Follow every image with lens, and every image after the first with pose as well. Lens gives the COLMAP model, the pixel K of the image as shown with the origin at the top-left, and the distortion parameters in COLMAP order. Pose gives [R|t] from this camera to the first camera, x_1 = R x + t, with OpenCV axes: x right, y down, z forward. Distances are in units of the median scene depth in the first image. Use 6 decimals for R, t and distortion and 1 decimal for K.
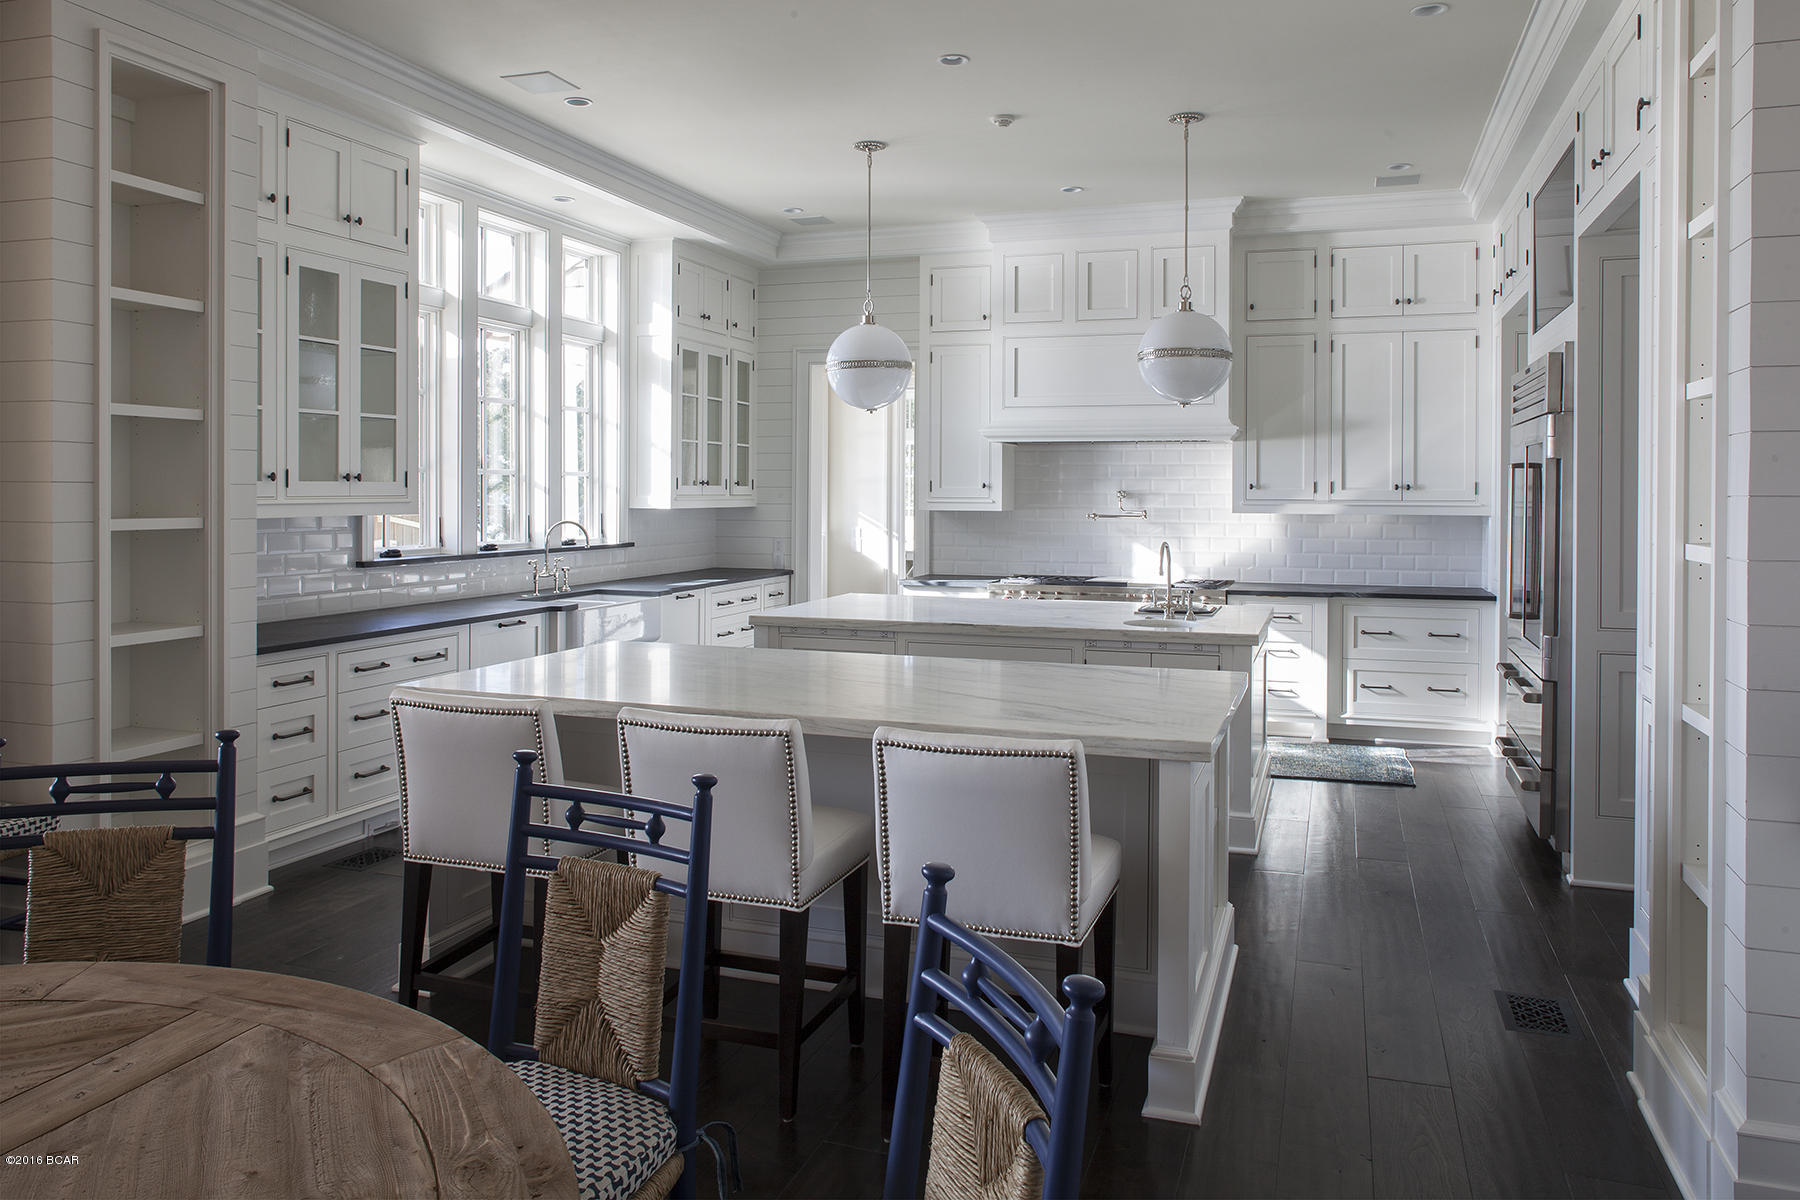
lens RADIAL K [[1276.6, 0, 900.2], [0, 1276.6, 492.1], [0, 0, 1]] dist [-0.047182, 0.056612]
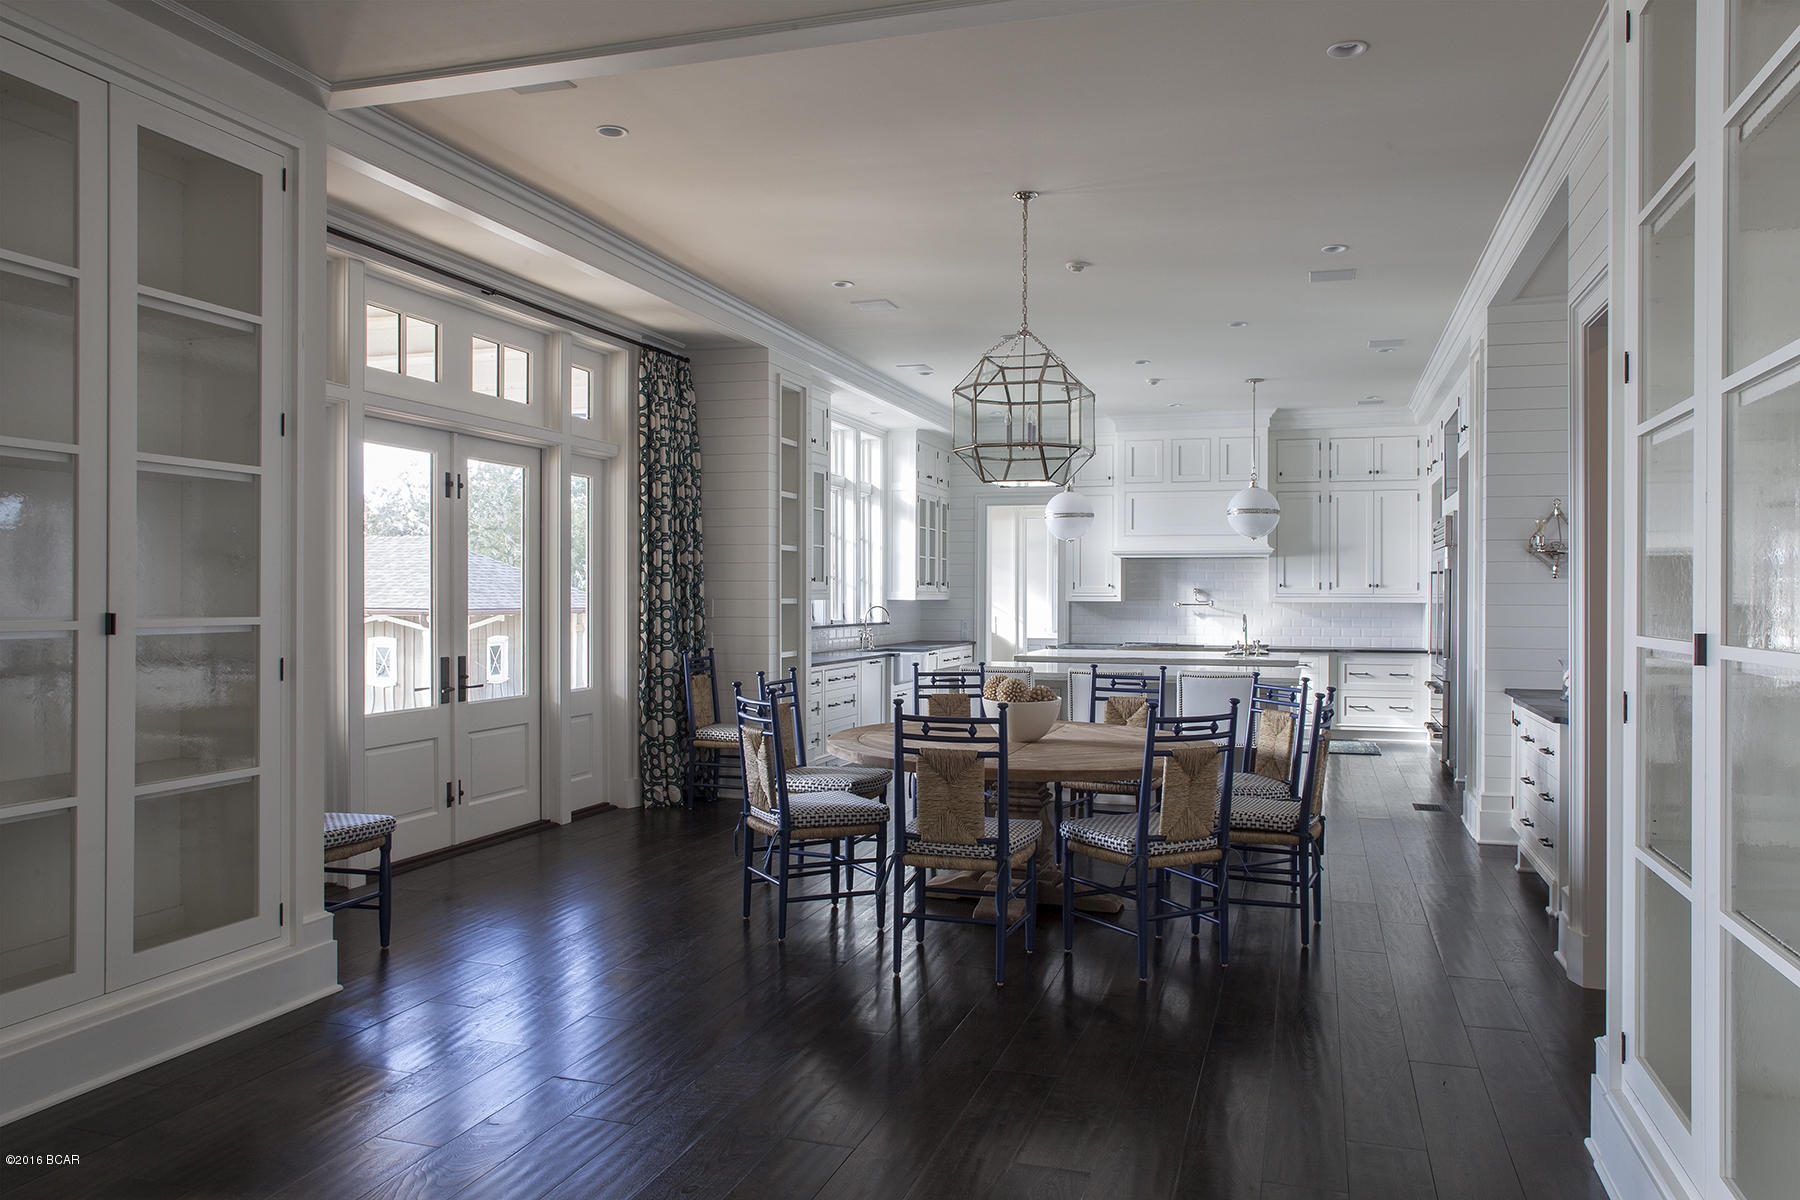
lens RADIAL K [[1294.0, 0, 896.7], [0, 1294.0, 584.8], [0, 0, 1]] dist [-0.038622, 0.060716]
pose [[0.999833, -0.000736, 0.018269, -0.244164], [0.000927, 0.999945, -0.010480, 0.011691], [-0.018260, 0.010495, 0.999778, -0.635693]]
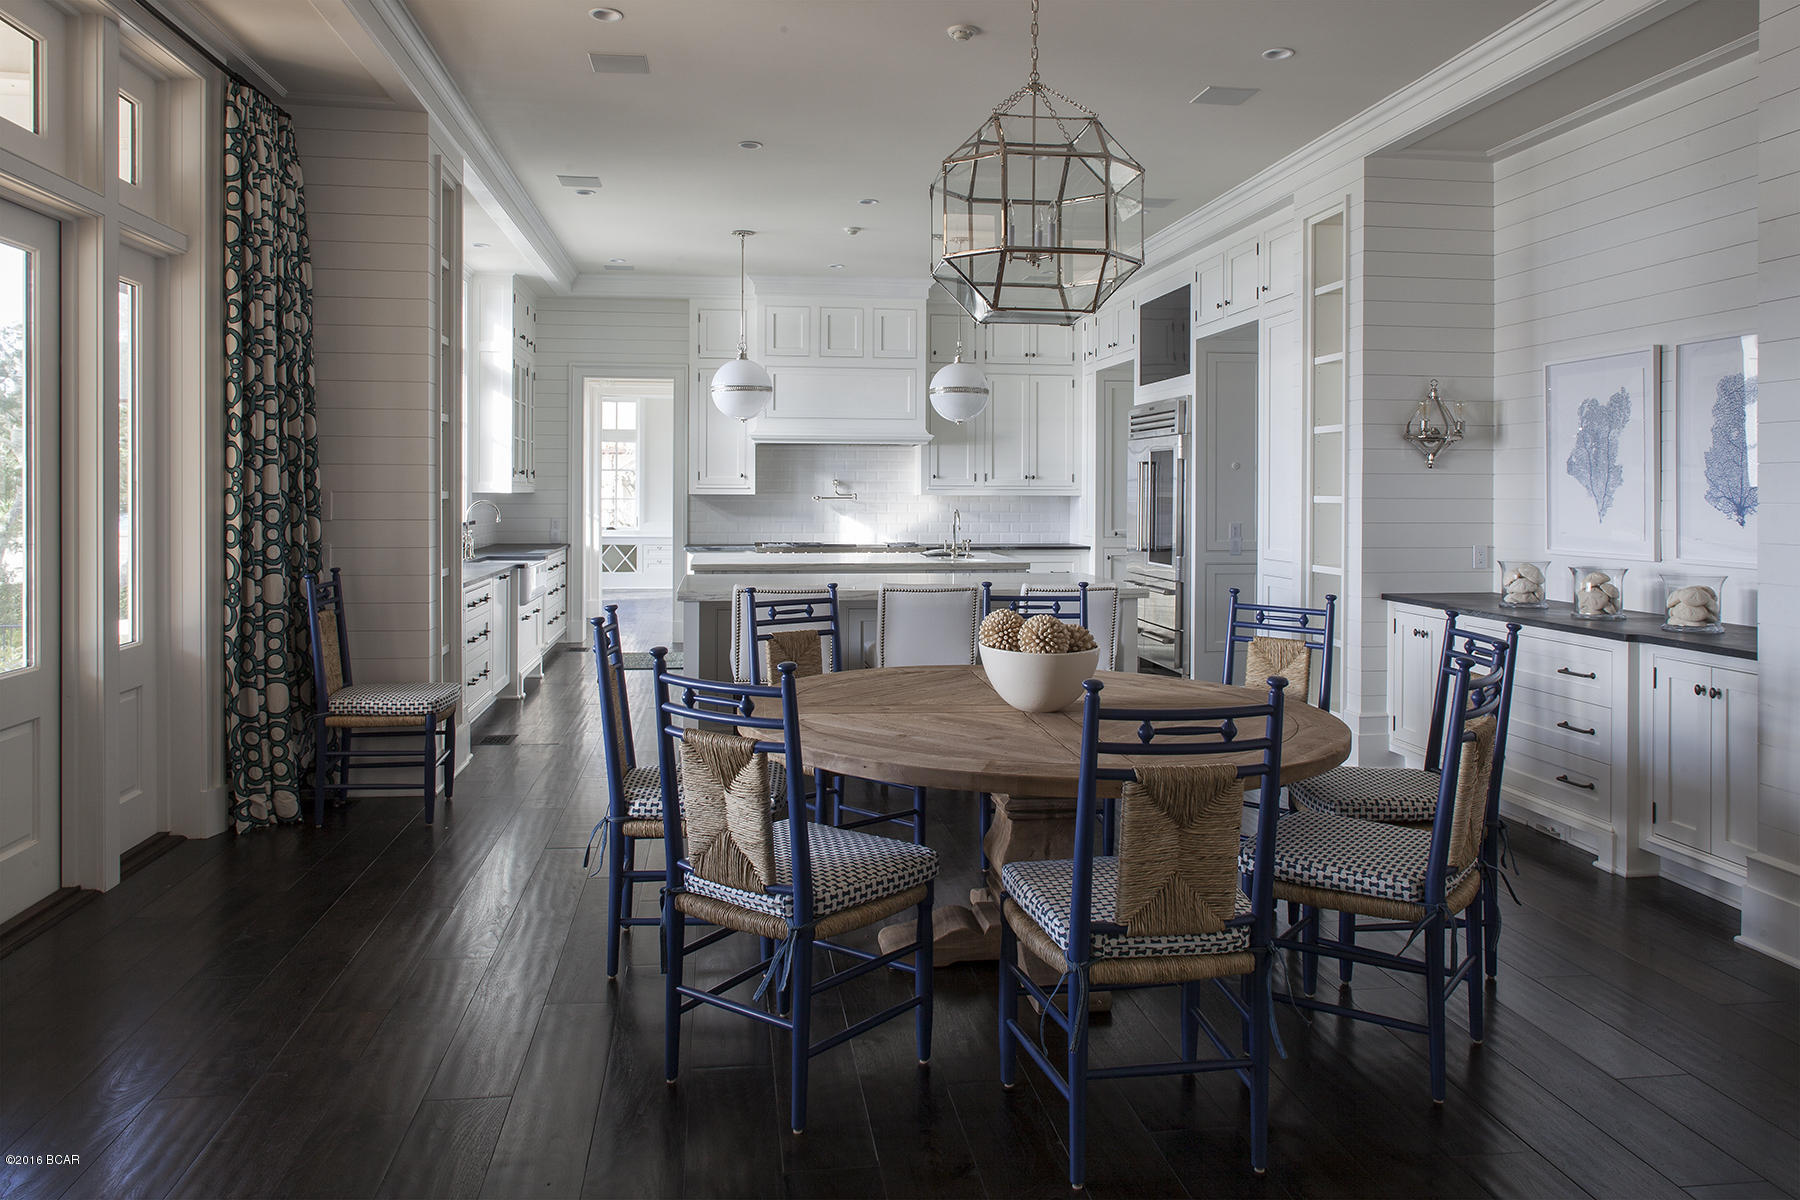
lens RADIAL K [[1276.6, 0, 900.2], [0, 1276.6, 492.1], [0, 0, 1]] dist [-0.047182, 0.056612]
pose [[0.890114, -0.000114, 0.455738, -0.427588], [-0.000497, 0.999999, 0.001222, 0.011206], [-0.455738, -0.001314, 0.890113, -0.281343]]
